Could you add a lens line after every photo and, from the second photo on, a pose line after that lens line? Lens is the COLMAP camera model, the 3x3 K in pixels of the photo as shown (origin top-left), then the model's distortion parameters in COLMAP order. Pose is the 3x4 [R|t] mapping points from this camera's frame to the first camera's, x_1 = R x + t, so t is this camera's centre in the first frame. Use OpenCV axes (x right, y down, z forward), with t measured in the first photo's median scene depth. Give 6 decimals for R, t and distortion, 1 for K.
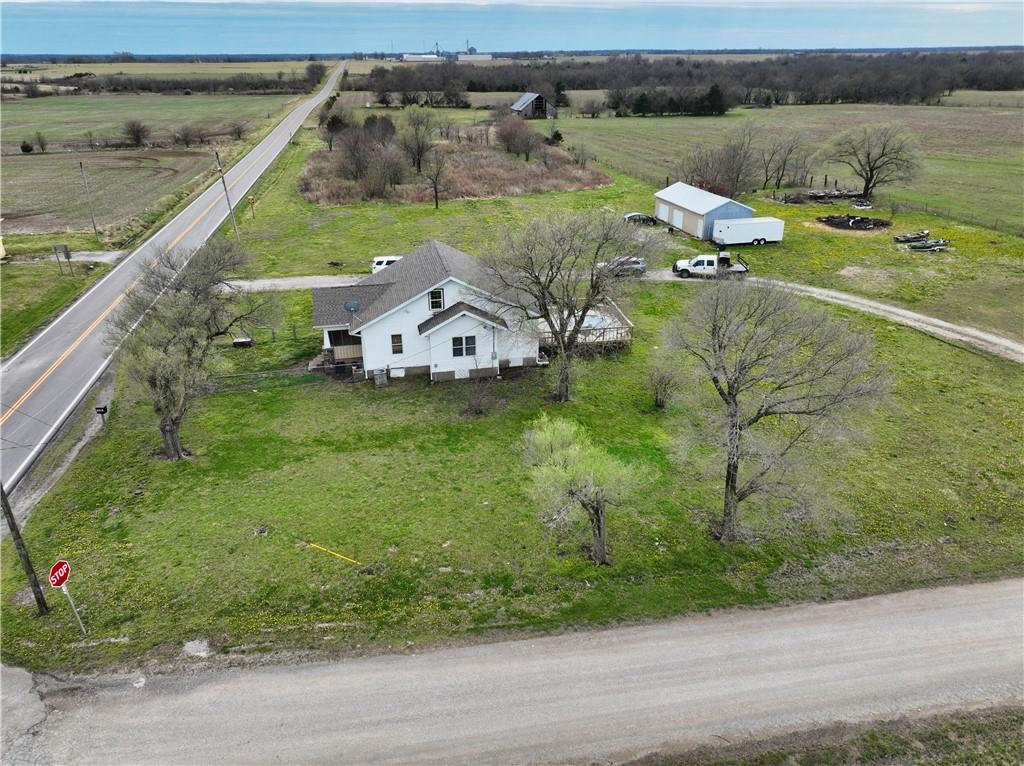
lens RADIAL K [[719.9, 0, 512.0], [0, 719.9, 383.0], [0, 0, 1]] dist [0.001284, 0.010989]
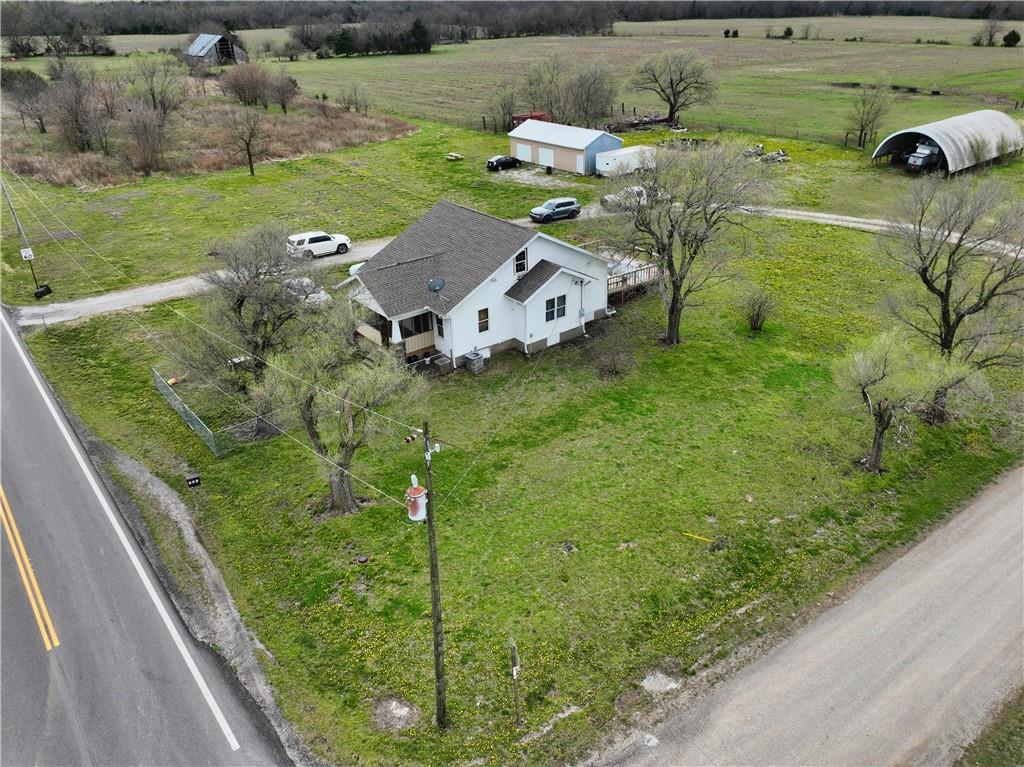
lens RADIAL K [[785.4, 0, 562.2], [0, 785.4, 353.8], [0, 0, 1]] dist [0.002607, 0.009139]
pose [[0.876160, -0.207443, 0.435098, -0.405792], [0.204470, 0.977369, 0.054241, -0.038316], [-0.436504, 0.041441, 0.898748, 0.098600]]
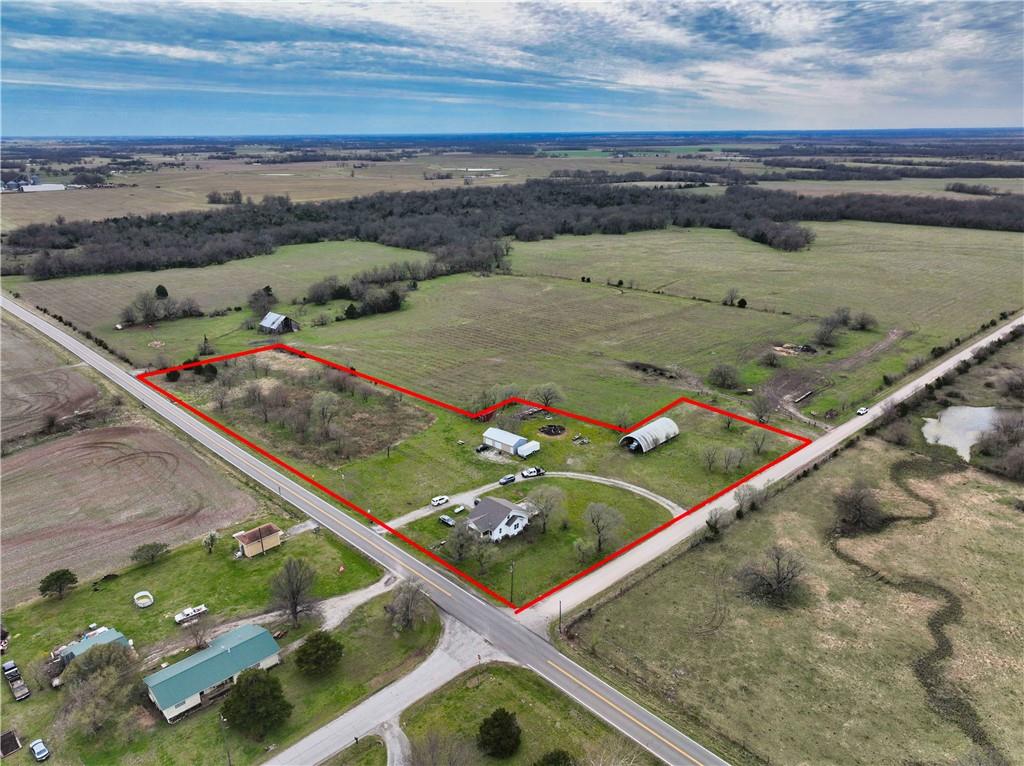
lens RADIAL K [[719.9, 0, 512.0], [0, 719.9, 383.0], [0, 0, 1]] dist [0.001284, 0.010989]
pose [[0.837689, -0.179785, 0.515708, -1.552058], [0.229711, 0.972663, -0.034043, -0.538847], [-0.495490, 0.146981, 0.856088, -1.905940]]
